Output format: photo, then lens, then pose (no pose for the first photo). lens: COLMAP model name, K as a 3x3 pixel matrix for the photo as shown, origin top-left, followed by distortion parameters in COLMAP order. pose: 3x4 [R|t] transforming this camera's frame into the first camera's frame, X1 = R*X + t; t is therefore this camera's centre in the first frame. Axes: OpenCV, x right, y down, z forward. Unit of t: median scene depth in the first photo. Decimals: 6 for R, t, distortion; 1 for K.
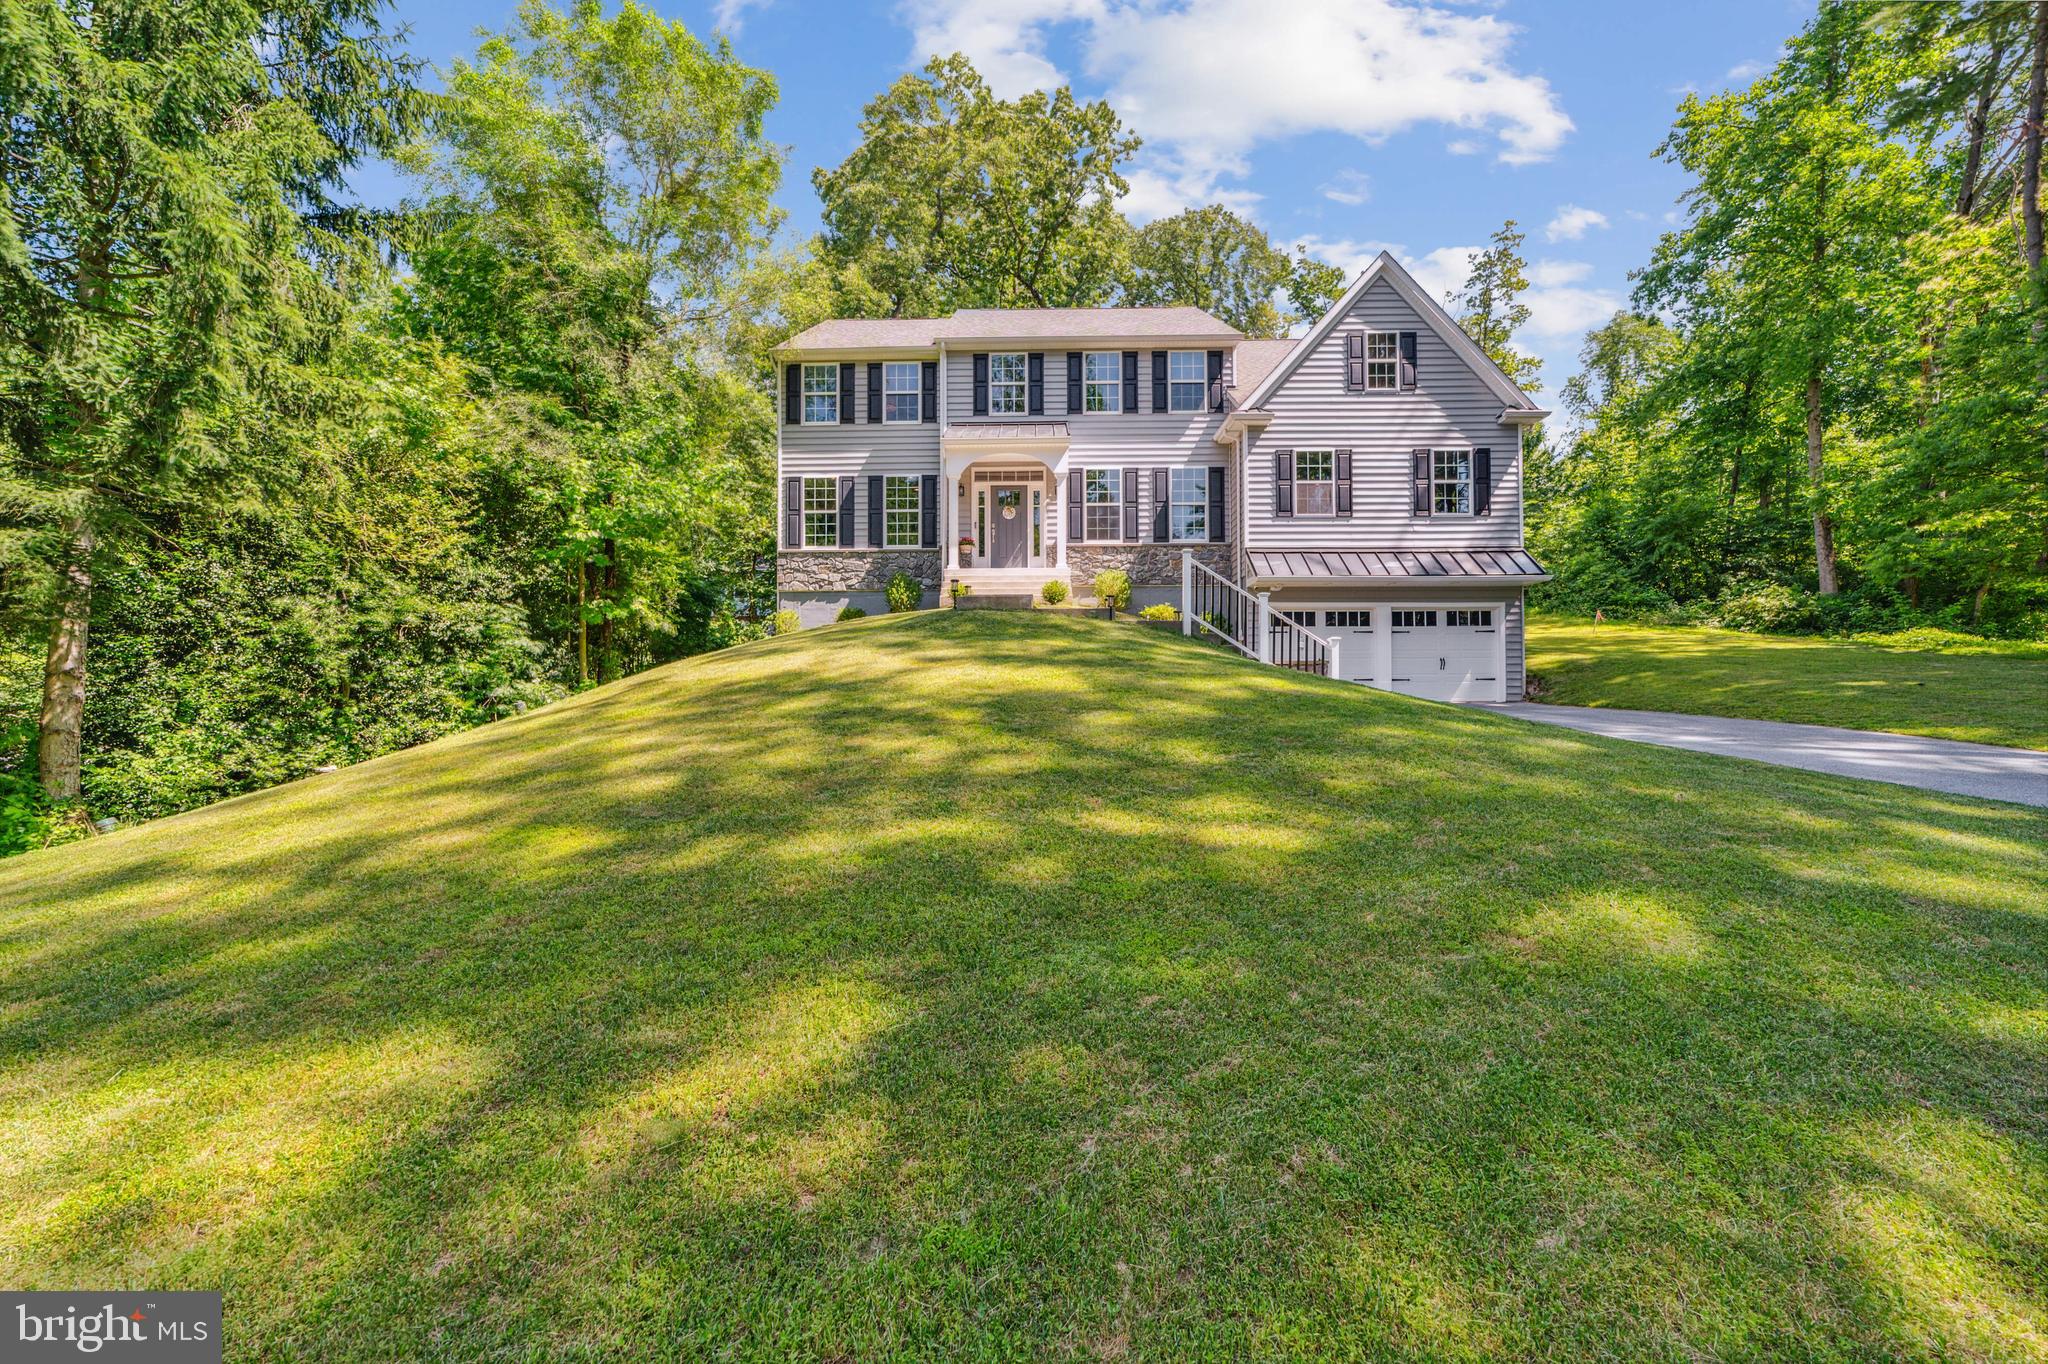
lens RADIAL K [[795.3, 0, 1024.0], [0, 795.3, 676.2], [0, 0, 1]] dist [-0.003683, -0.000180]
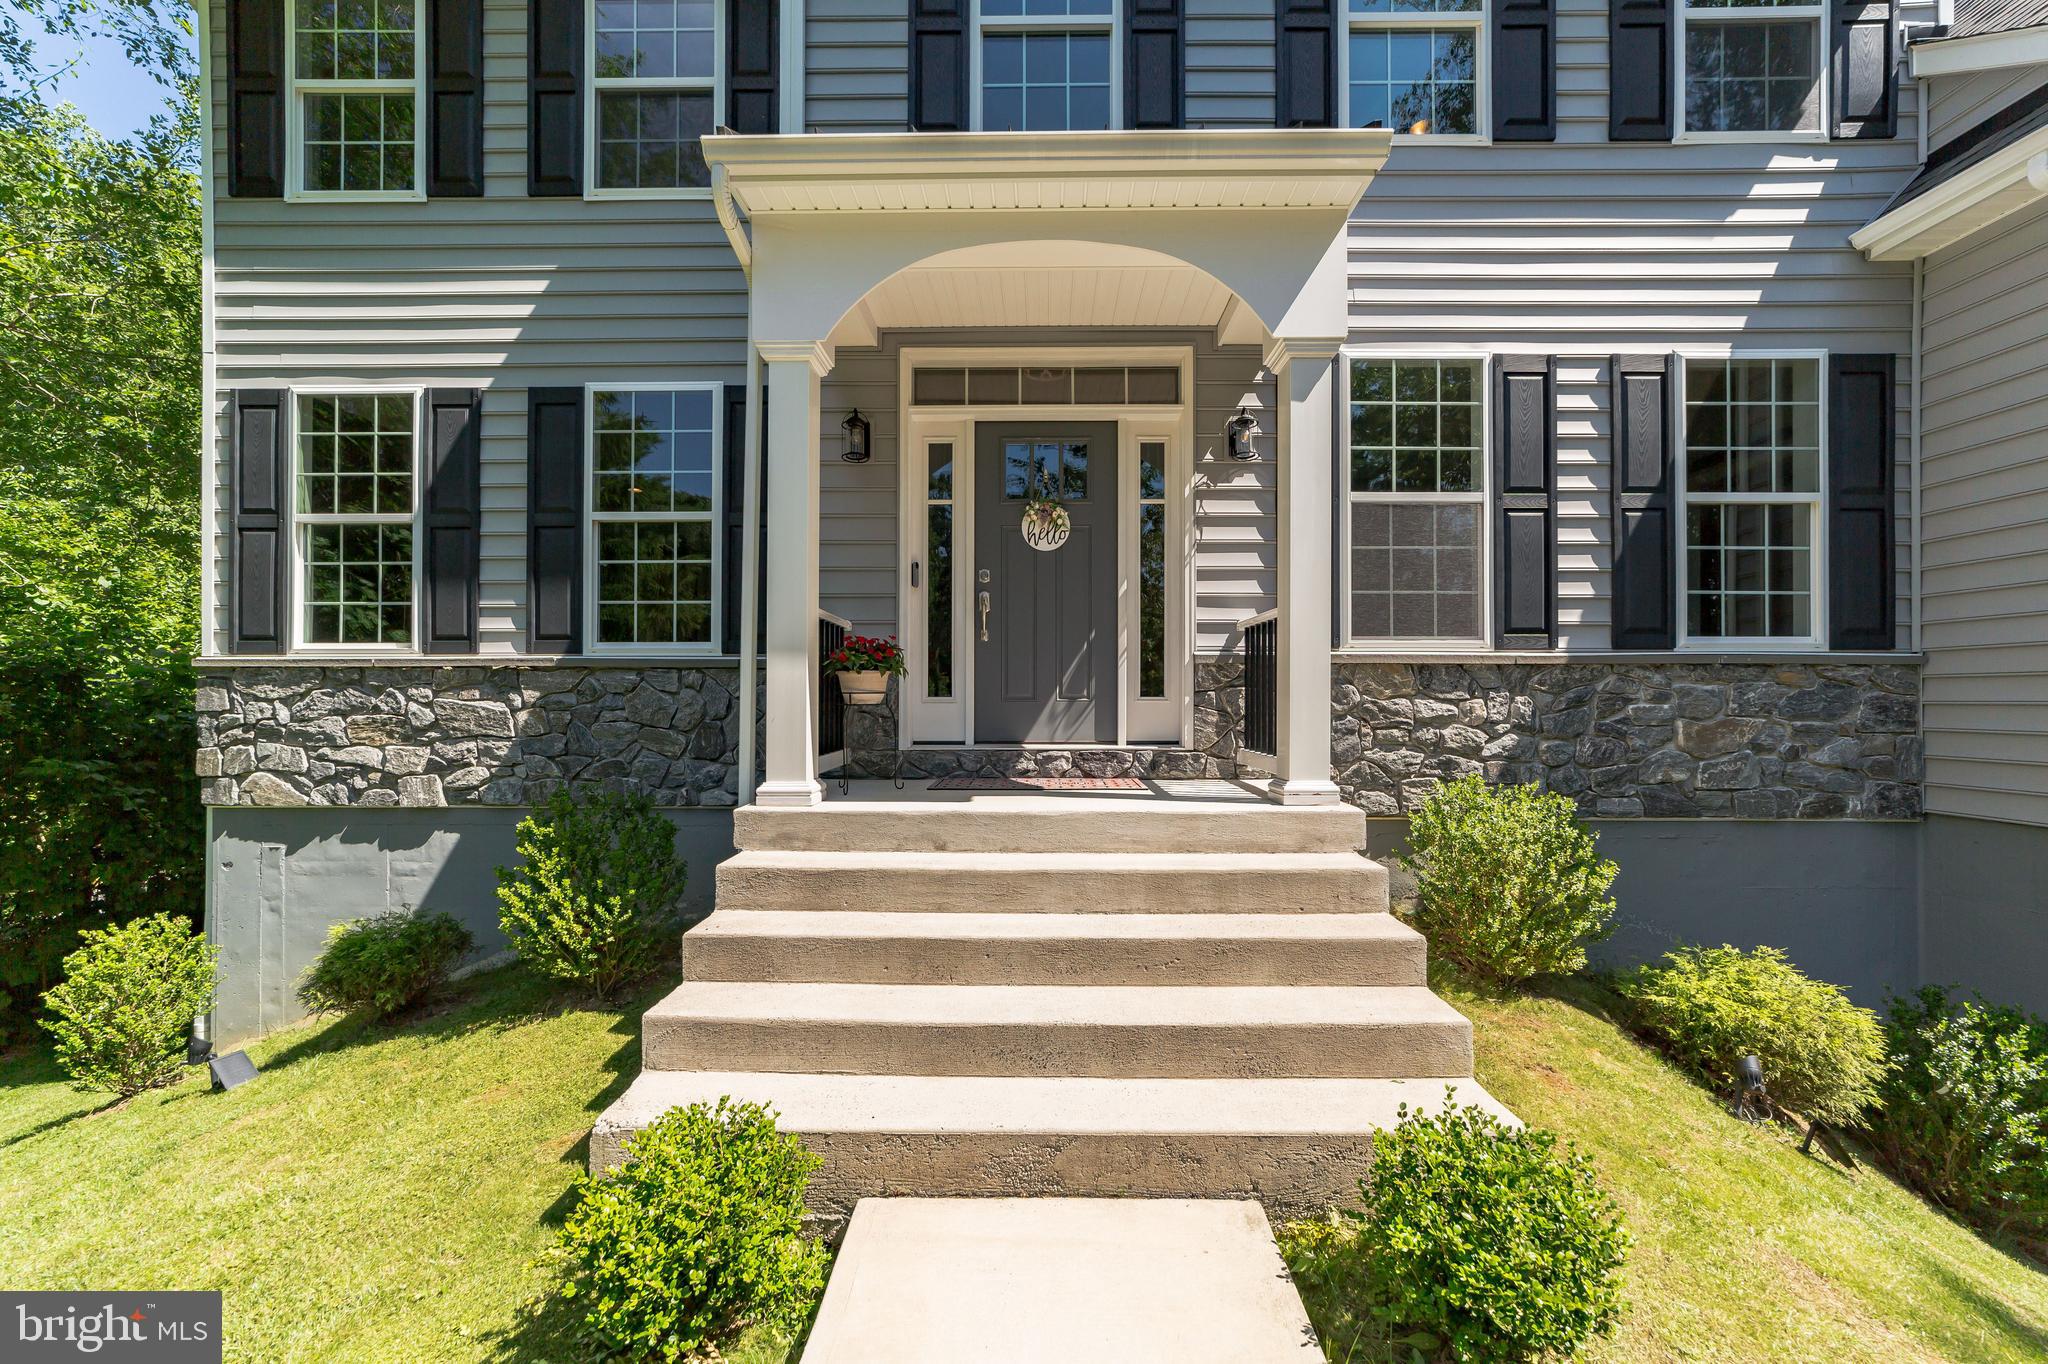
lens RADIAL K [[795.3, 0, 1024.2], [0, 795.3, 694.9], [0, 0, 1]] dist [-0.003683, -0.000180]
pose [[0.999957, 0.006070, 0.006963, -0.026694], [-0.006142, 0.999928, 0.010347, -0.150495], [-0.006900, -0.010390, 0.999922, 0.725169]]
